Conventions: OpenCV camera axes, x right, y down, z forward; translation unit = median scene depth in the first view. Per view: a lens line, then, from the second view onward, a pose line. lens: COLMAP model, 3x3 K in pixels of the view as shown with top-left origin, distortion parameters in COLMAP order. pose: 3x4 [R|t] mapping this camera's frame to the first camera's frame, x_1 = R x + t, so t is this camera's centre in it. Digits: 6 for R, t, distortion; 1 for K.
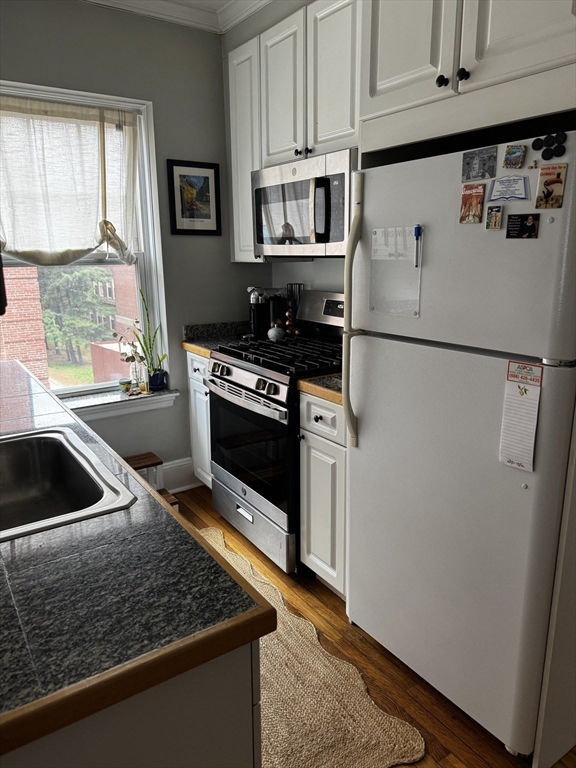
lens RADIAL K [[545.1, 0, 288.0], [0, 545.1, 384.0], [0, 0, 1]] dist [0.007528, -0.006923]
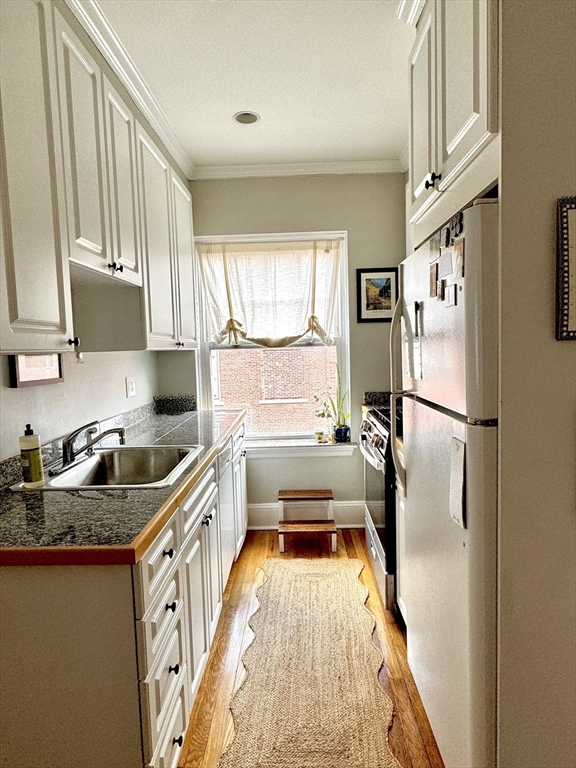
lens RADIAL K [[459.3, 0, 288.0], [0, 459.3, 384.0], [0, 0, 1]] dist [-0.000211, 0.000634]
pose [[0.810431, 0.029566, -0.585088, 0.311122], [-0.115347, 0.987229, -0.109884, 0.012225], [0.574367, 0.156542, 0.803491, 0.037705]]
